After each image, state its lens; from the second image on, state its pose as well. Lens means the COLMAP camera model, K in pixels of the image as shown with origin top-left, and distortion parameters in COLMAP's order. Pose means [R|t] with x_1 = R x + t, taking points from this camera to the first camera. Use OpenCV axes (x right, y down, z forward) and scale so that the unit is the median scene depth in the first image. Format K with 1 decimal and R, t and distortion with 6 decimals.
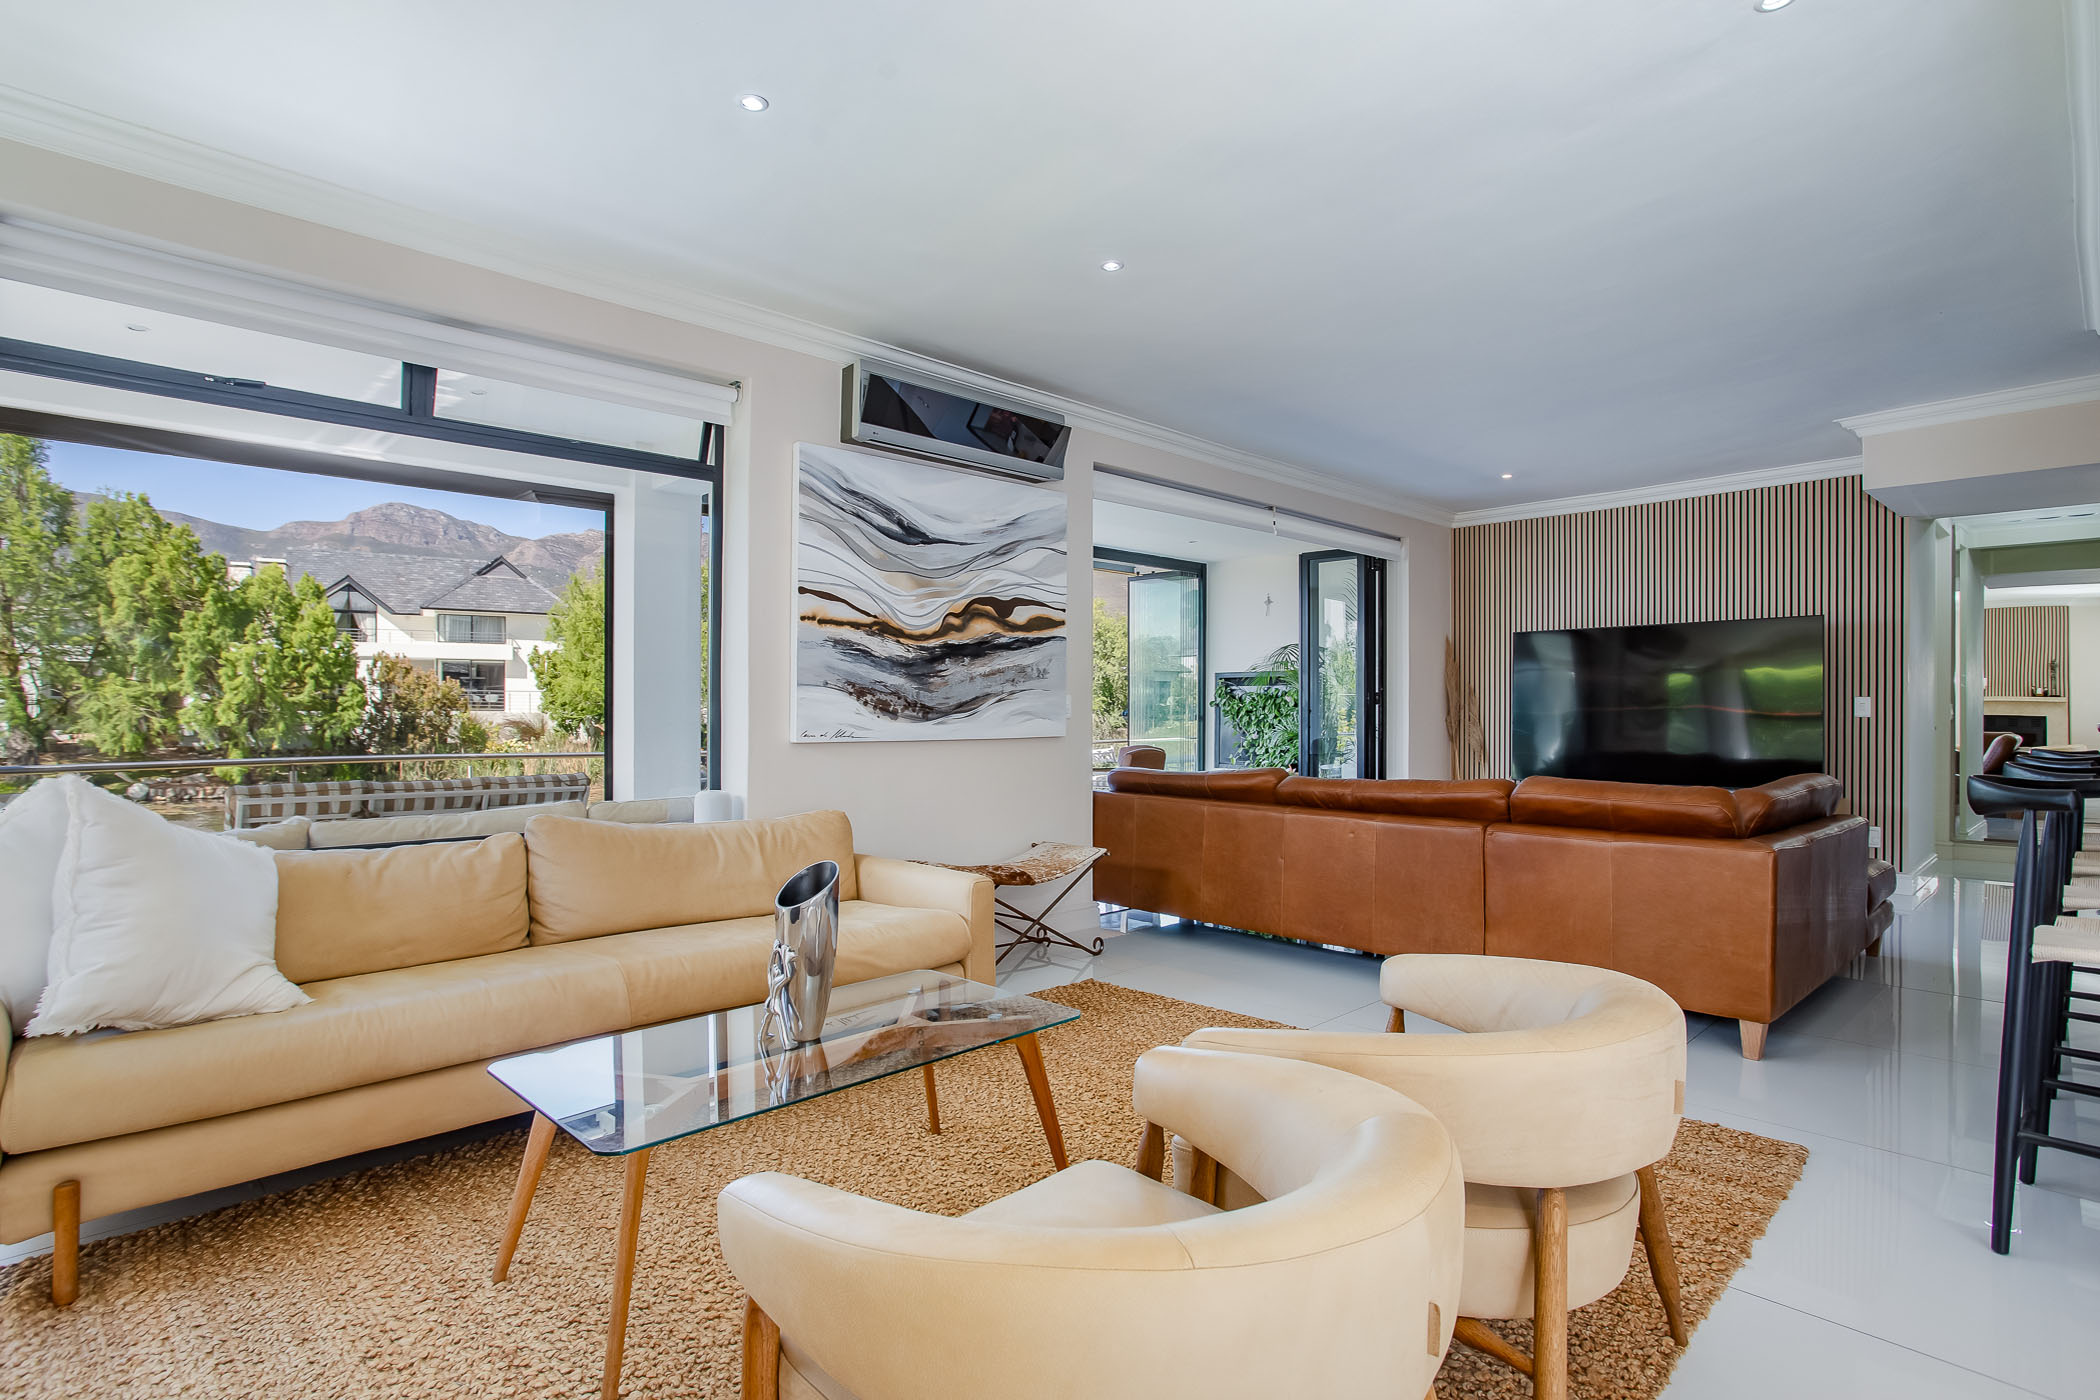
lens RADIAL K [[1049.7, 0, 1037.3], [0, 1049.7, 717.1], [0, 0, 1]] dist [-0.054719, 0.028366]
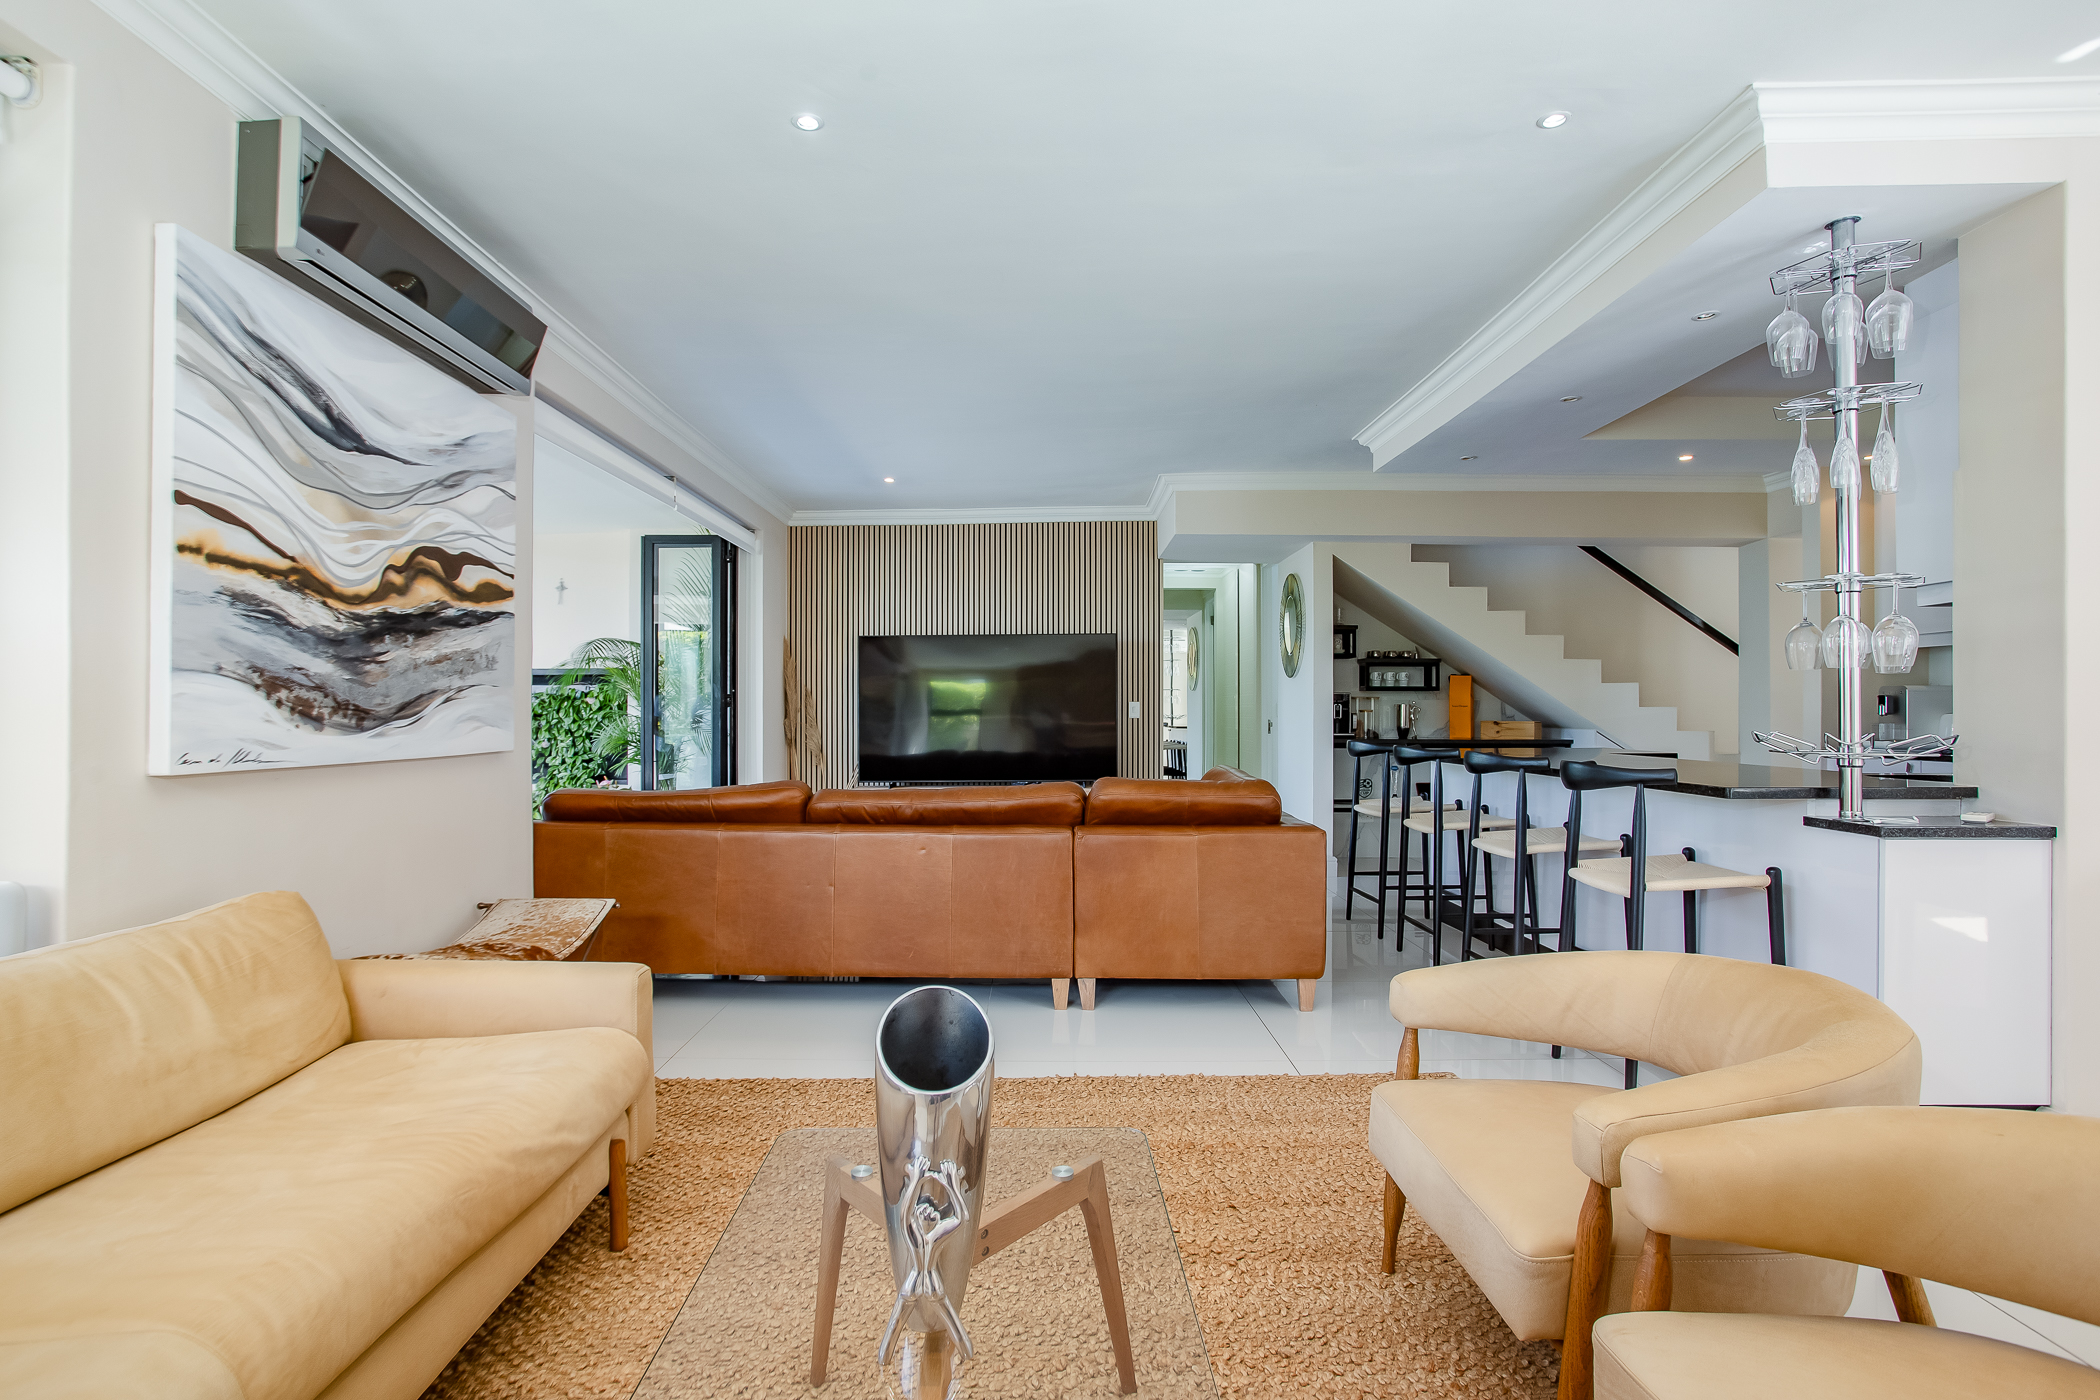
lens RADIAL K [[1059.4, 0, 1002.2], [0, 1059.4, 716.2], [0, 0, 1]] dist [-0.048053, 0.029610]
pose [[0.711282, -0.004399, 0.702893, -0.263896], [0.007073, 0.999975, -0.000900, -0.002417], [-0.702871, 0.005611, 0.711295, 0.269070]]
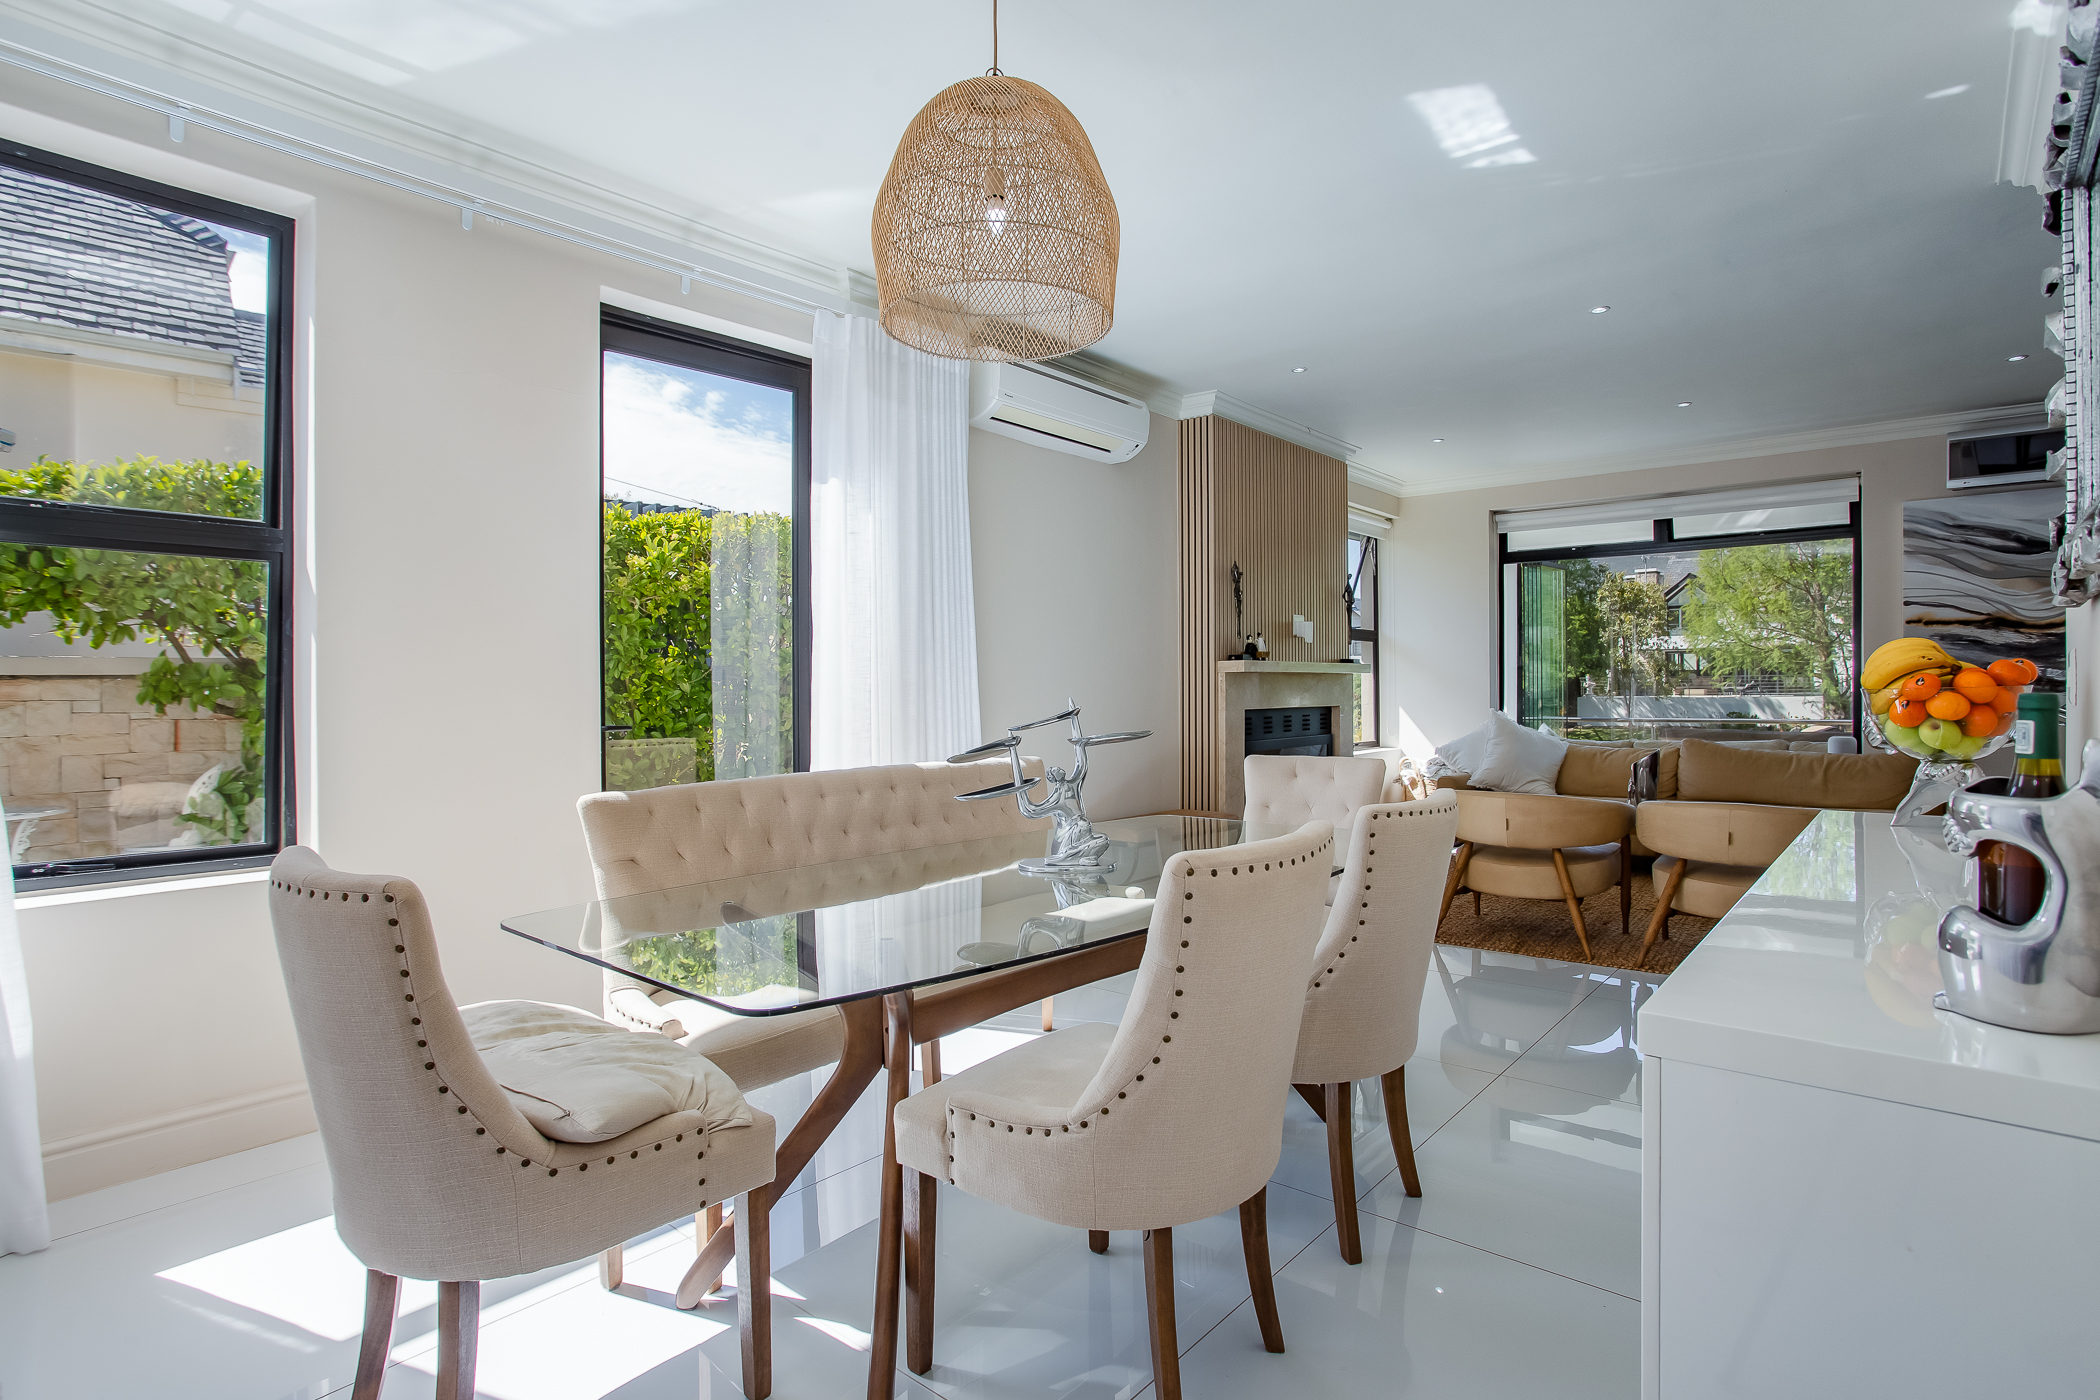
lens RADIAL K [[1049.7, 0, 1037.3], [0, 1049.7, 717.1], [0, 0, 1]] dist [-0.054719, 0.028366]
pose [[0.083184, 0.022583, -0.996278, 0.966572], [-0.000032, 0.999743, 0.022659, 0.004969], [0.996534, -0.001853, 0.083164, -0.292917]]
